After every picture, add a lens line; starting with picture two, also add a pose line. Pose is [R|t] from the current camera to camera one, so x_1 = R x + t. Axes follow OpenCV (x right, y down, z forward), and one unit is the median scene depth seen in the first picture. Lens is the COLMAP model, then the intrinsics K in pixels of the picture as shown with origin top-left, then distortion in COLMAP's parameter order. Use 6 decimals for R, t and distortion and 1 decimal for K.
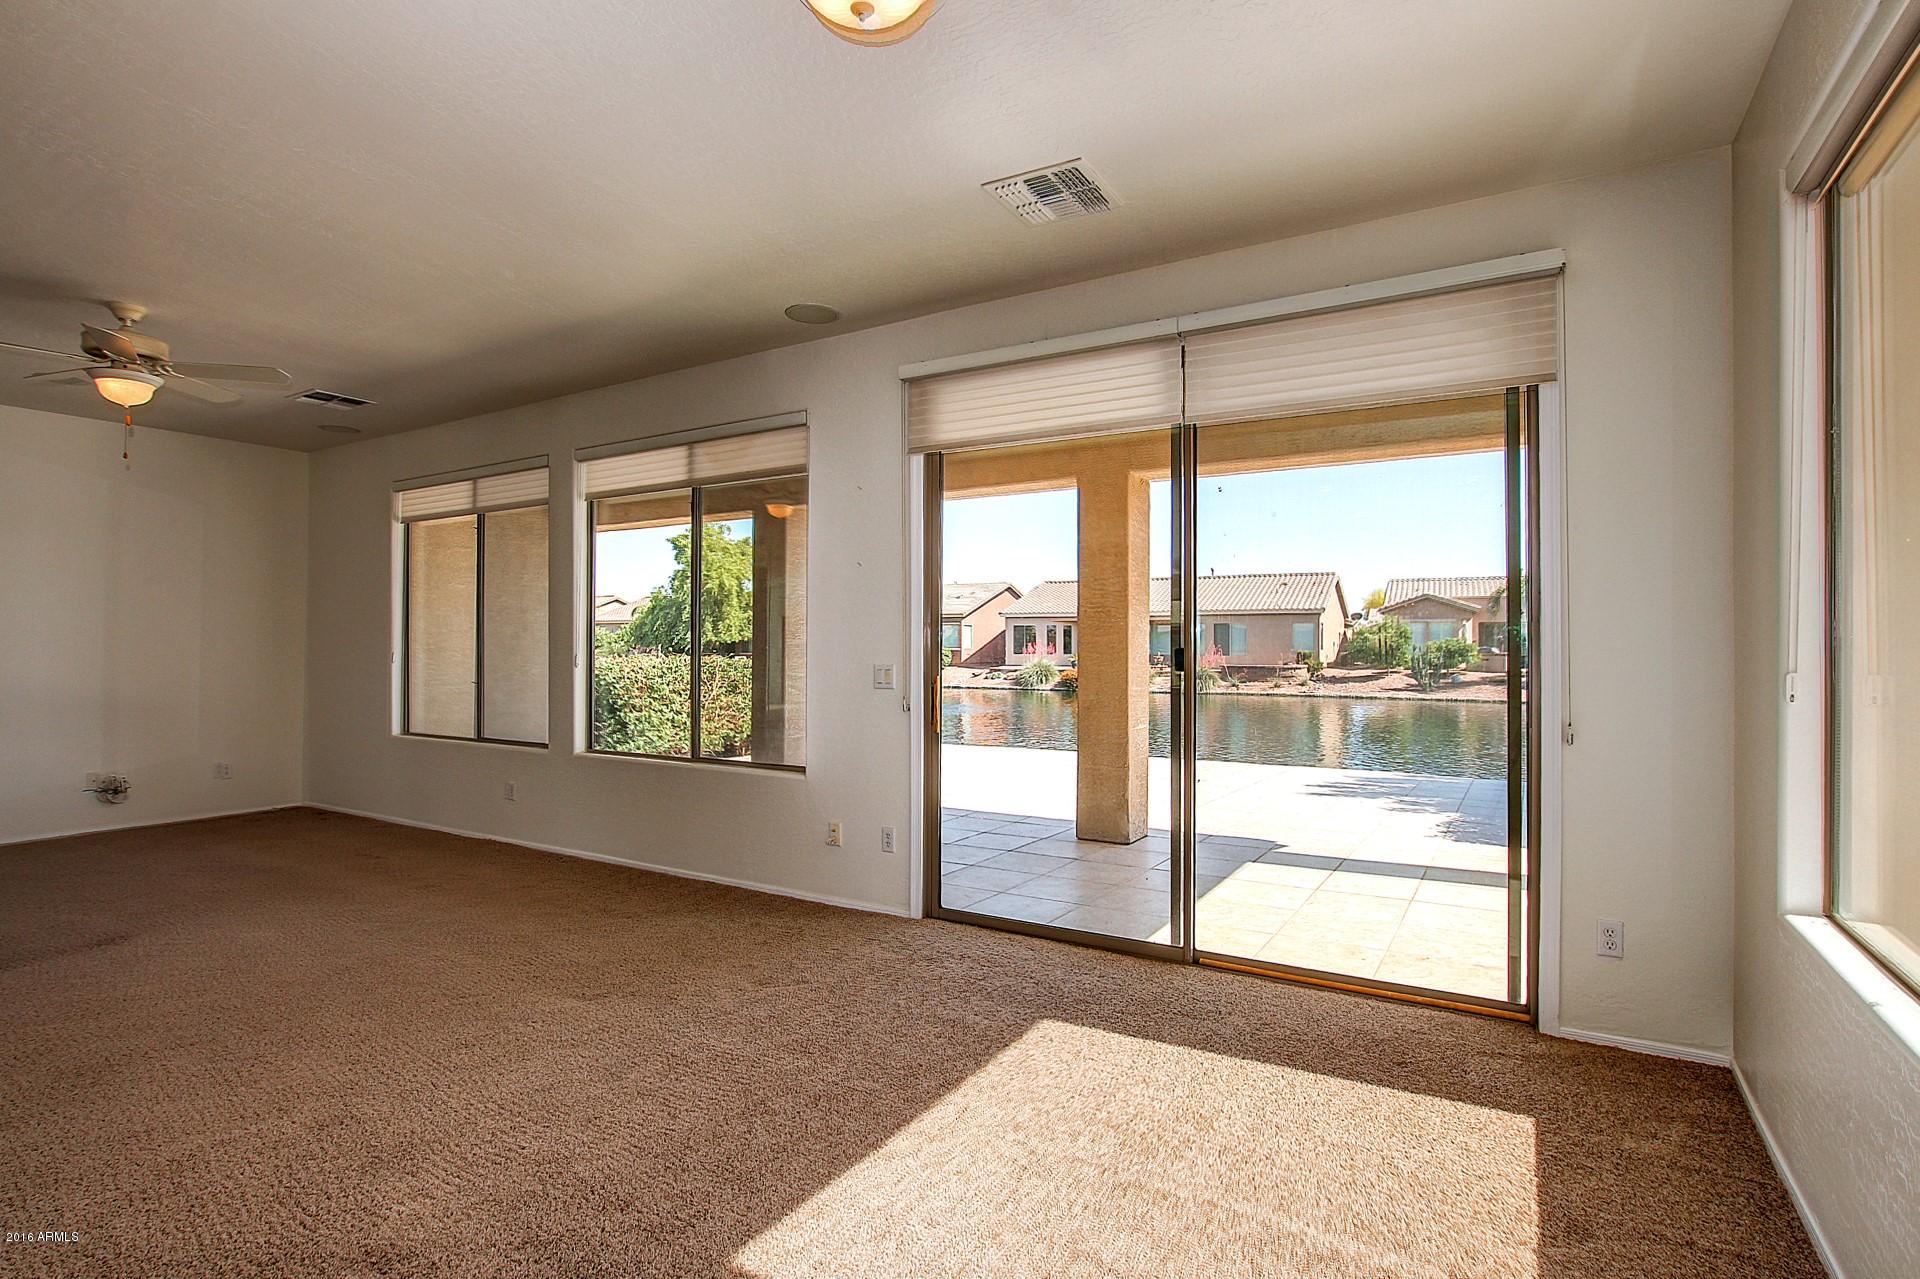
lens RADIAL K [[958.0, 0, 960.0], [0, 958.0, 639.5], [0, 0, 1]] dist [-0.003906, -0.000572]
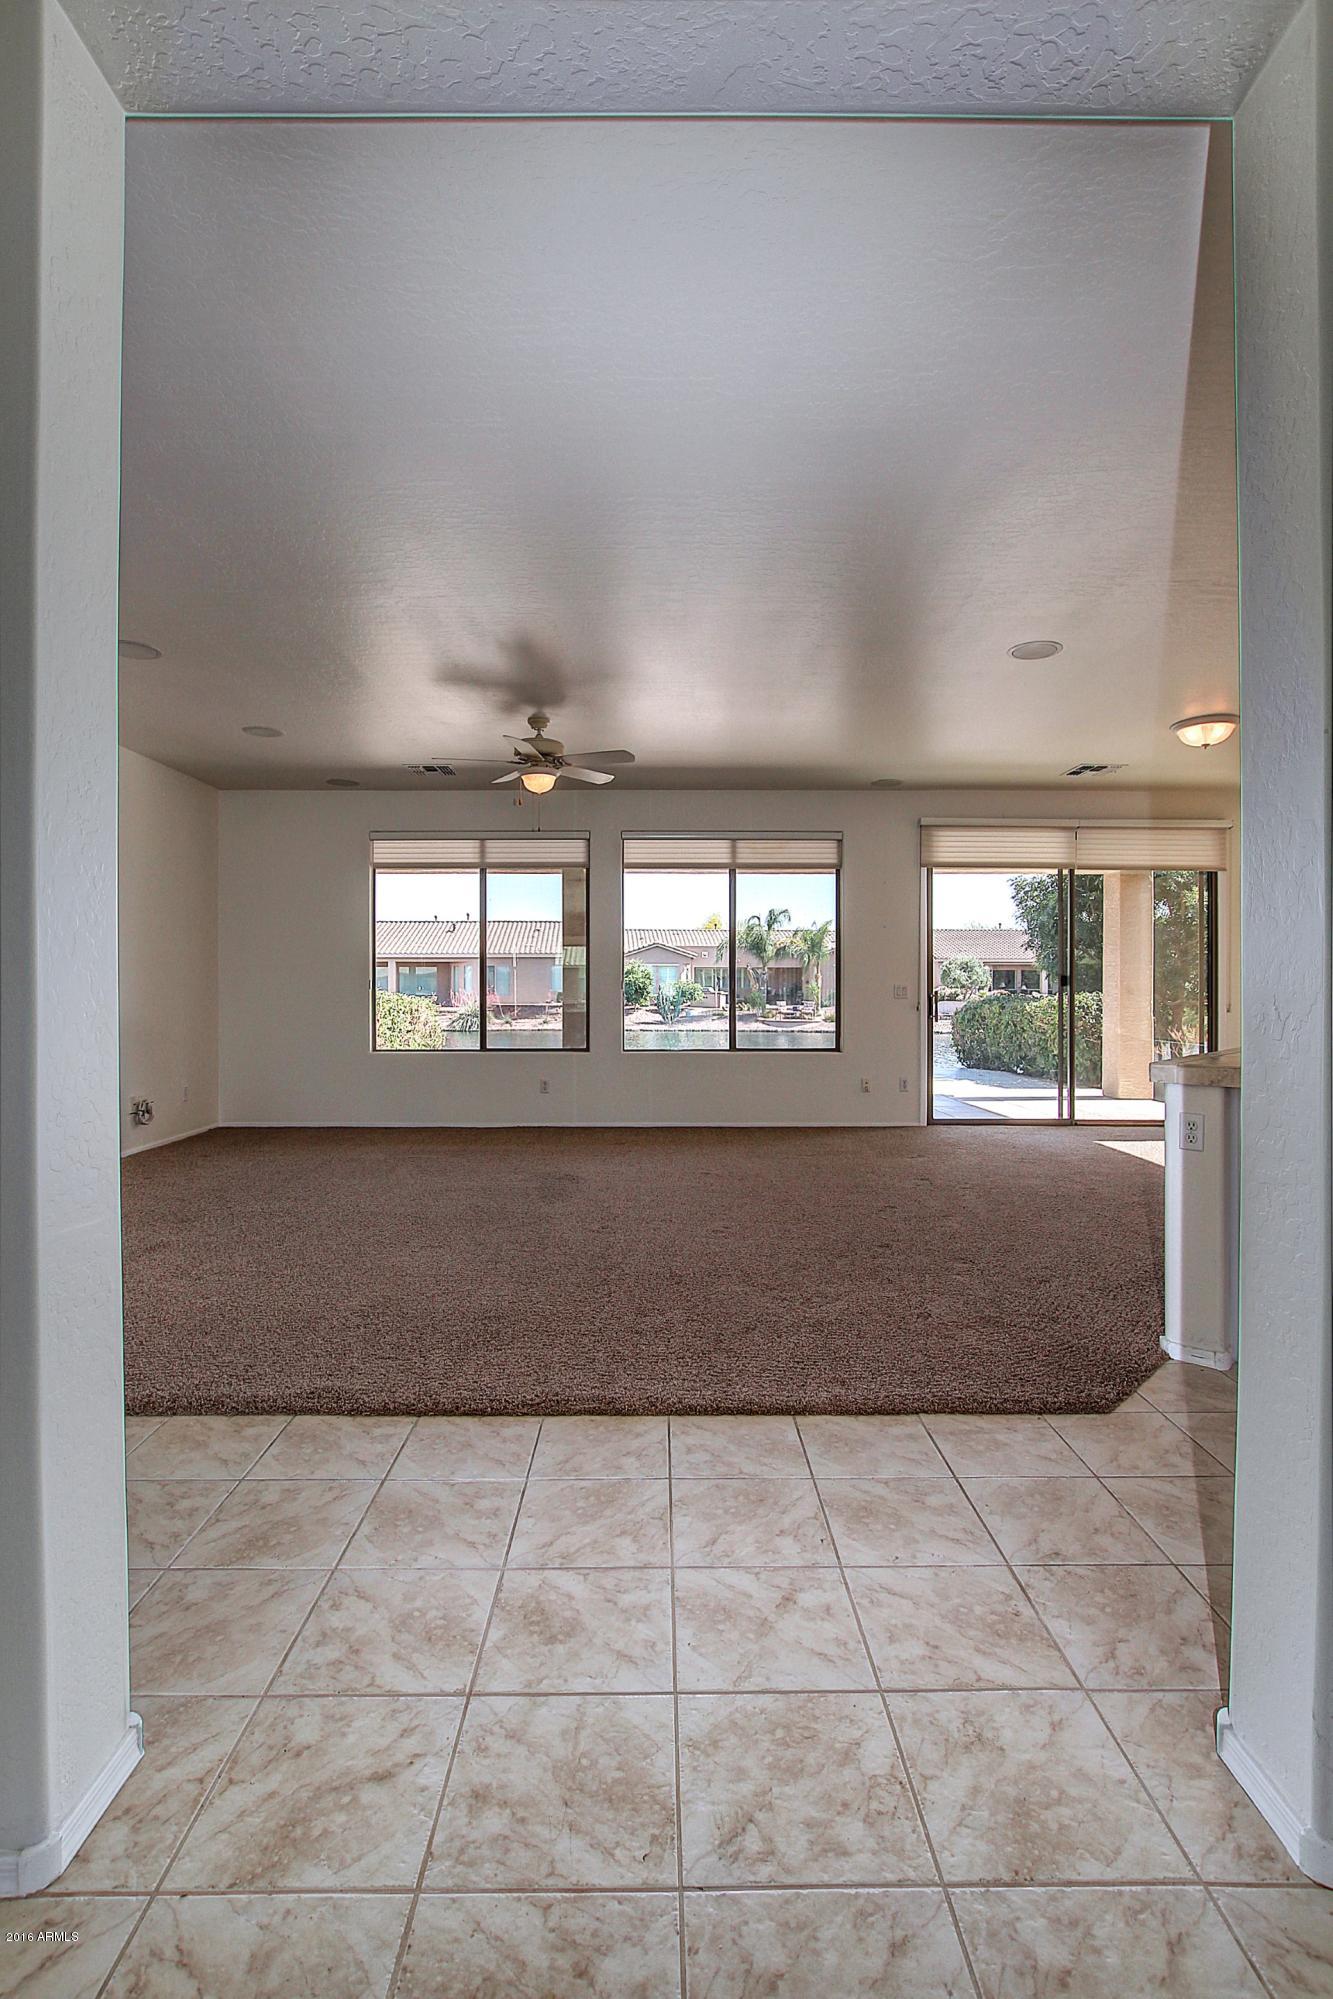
lens RADIAL K [[968.0, 0, 666.5], [0, 968.0, 999.5], [0, 0, 1]] dist [-0.031255, -0.000313]
pose [[0.848999, -0.005056, 0.528370, -0.767582], [-0.004332, 0.999854, 0.016527, 0.014293], [-0.528377, -0.016321, 0.848853, -0.151496]]
